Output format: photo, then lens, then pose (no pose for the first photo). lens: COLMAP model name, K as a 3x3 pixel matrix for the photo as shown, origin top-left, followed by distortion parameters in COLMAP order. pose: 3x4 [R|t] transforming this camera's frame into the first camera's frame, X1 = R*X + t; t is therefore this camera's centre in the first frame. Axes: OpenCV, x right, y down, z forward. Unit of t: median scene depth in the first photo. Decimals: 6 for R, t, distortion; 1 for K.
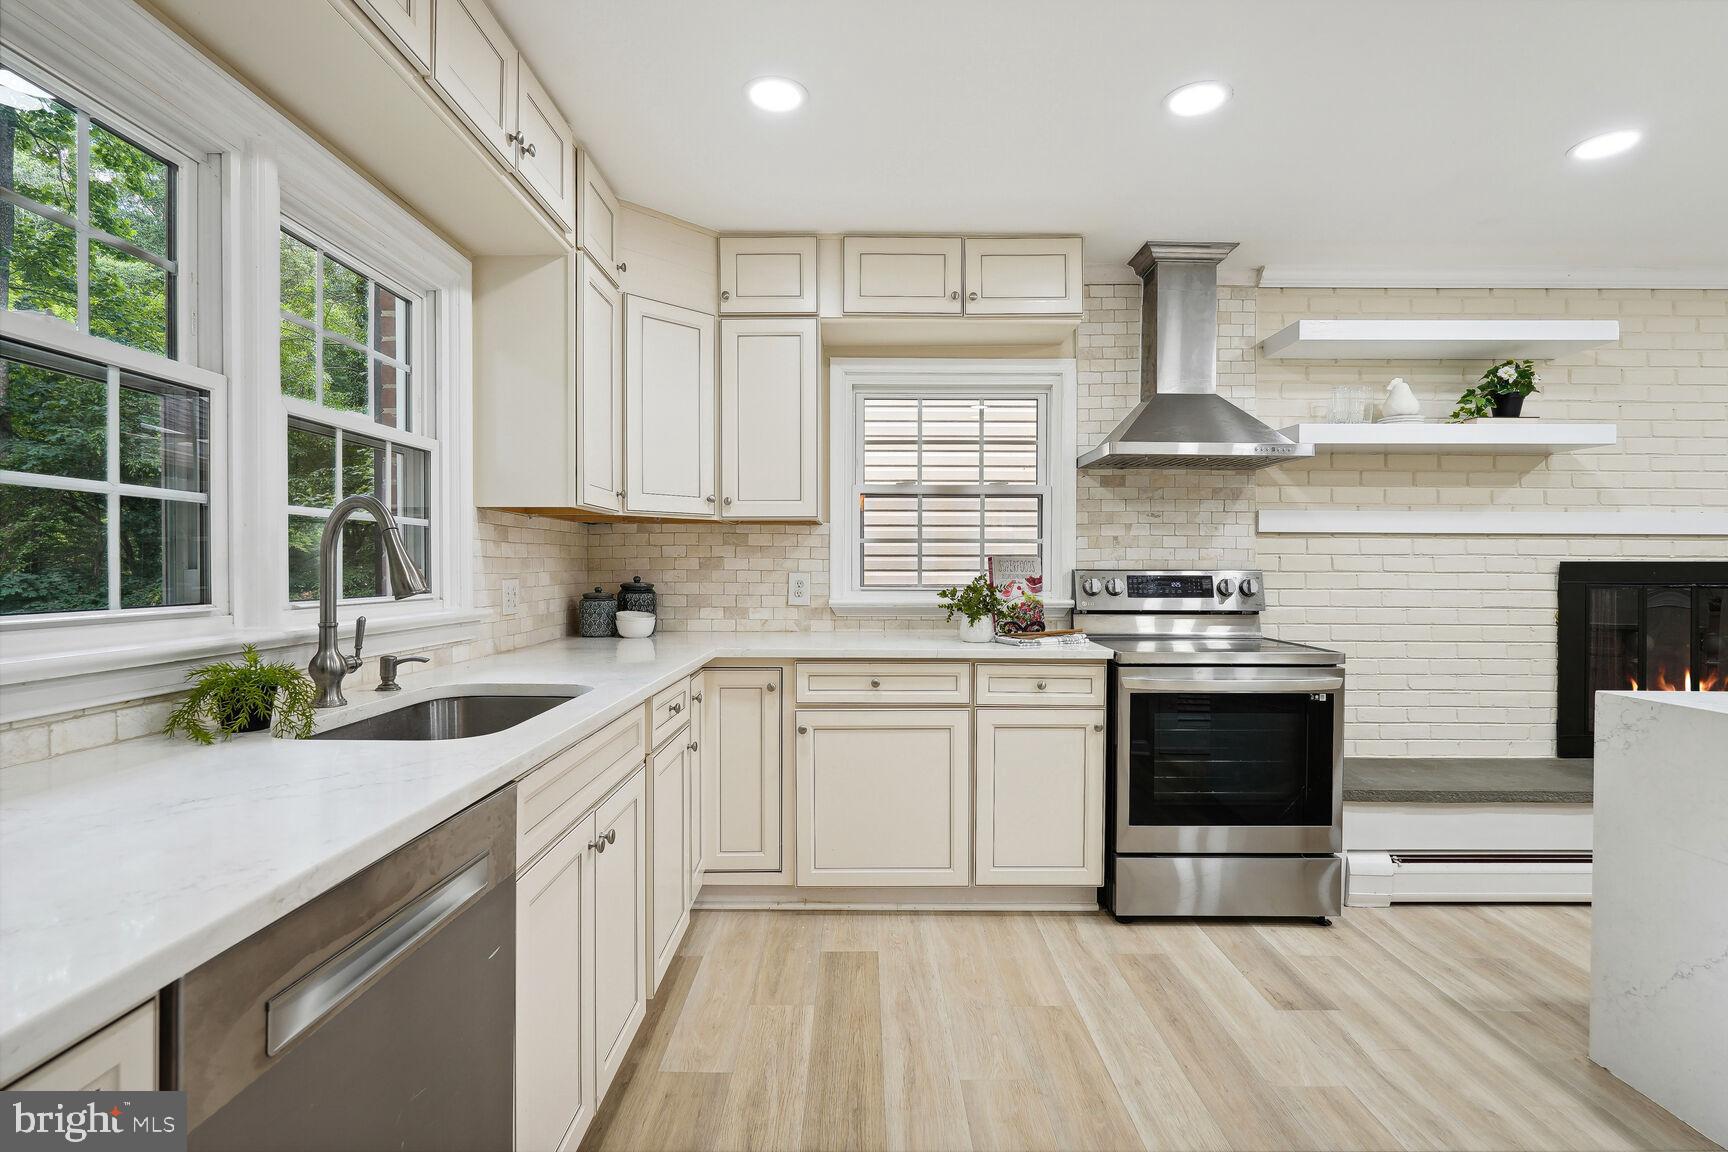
lens RADIAL K [[832.0, 0, 866.5], [0, 832.0, 575.7], [0, 0, 1]] dist [-0.005131, 0.003745]
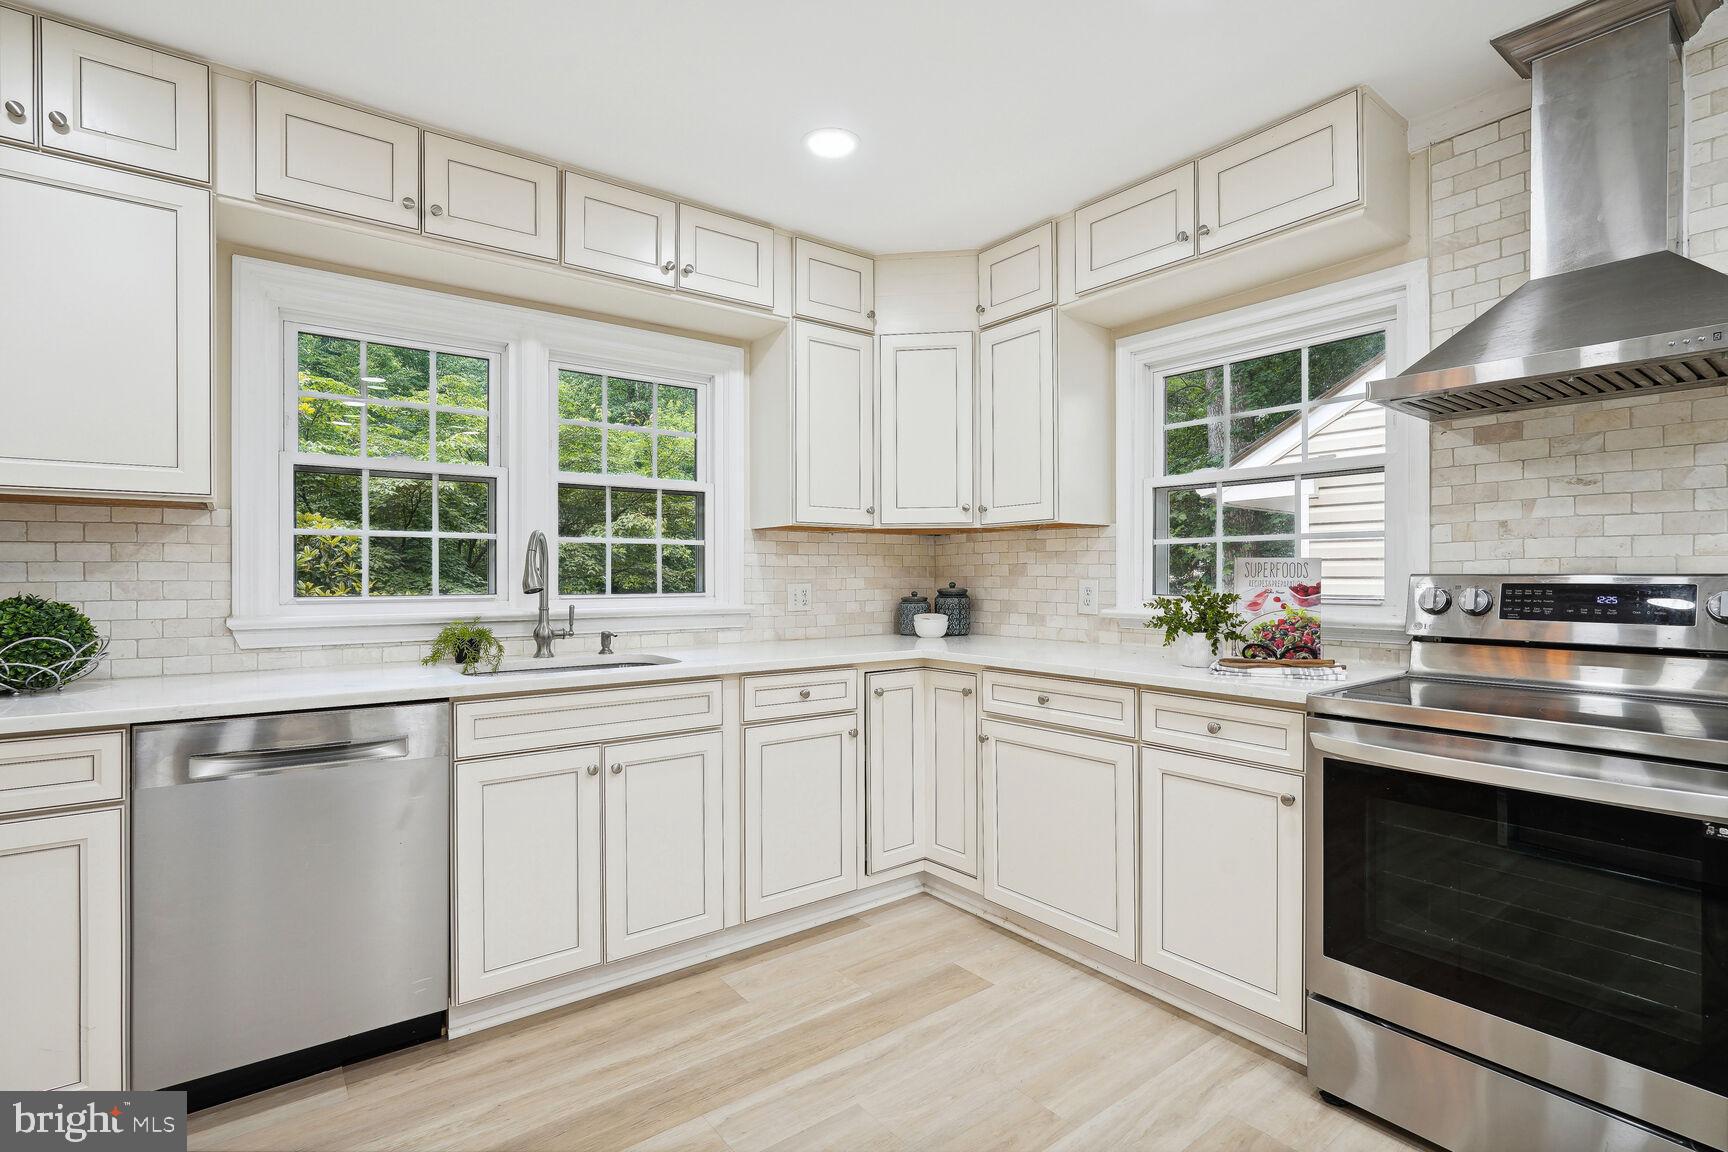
lens RADIAL K [[832.0, 0, 862.5], [0, 832.0, 576.7], [0, 0, 1]] dist [-0.005131, 0.003745]
pose [[0.603362, -0.002067, -0.797465, 0.560464], [-0.005568, 0.999961, -0.006804, 0.001652], [0.797448, 0.008546, 0.603327, 0.265117]]
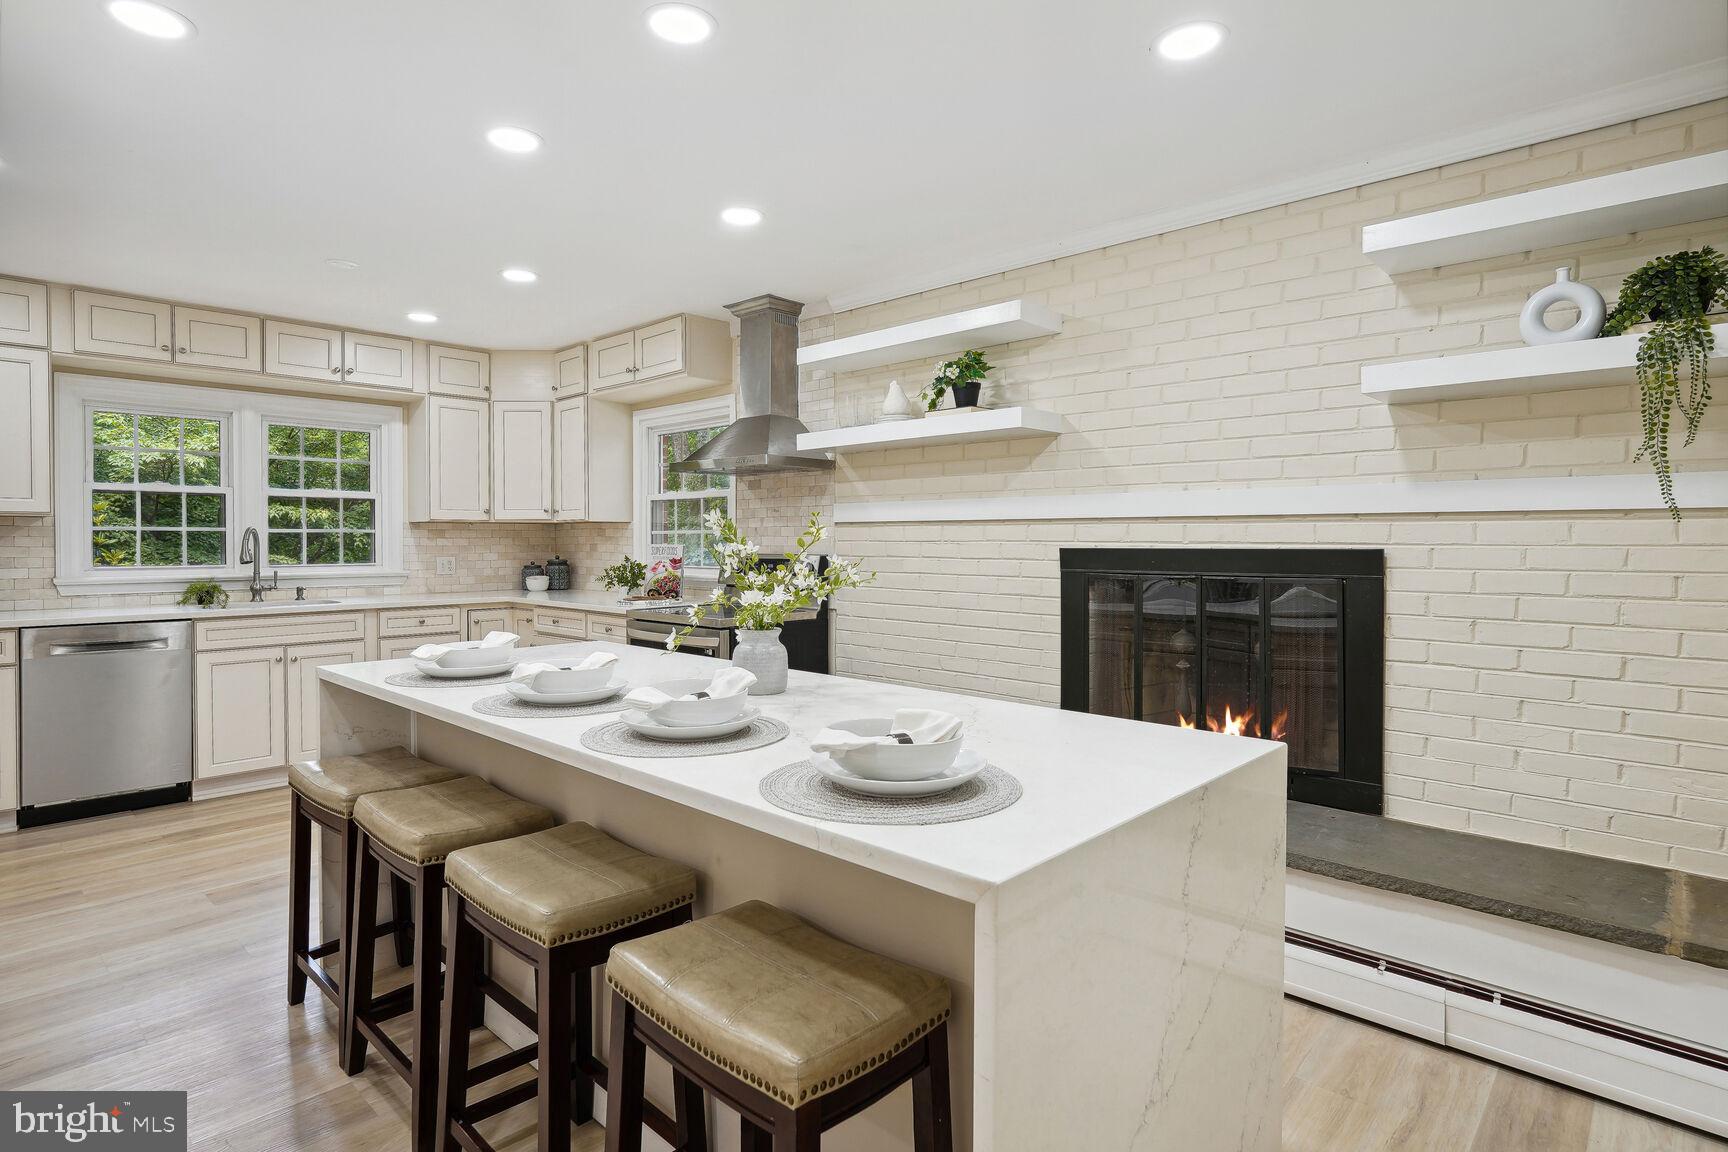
lens RADIAL K [[897.0, 0, 853.2], [0, 897.0, 553.4], [0, 0, 1]] dist [0.002550, 0.001498]
pose [[0.719178, 0.006673, -0.694794, 1.519846], [-0.005280, 0.999977, 0.004139, -0.015286], [0.694806, 0.000692, 0.719197, 0.116963]]
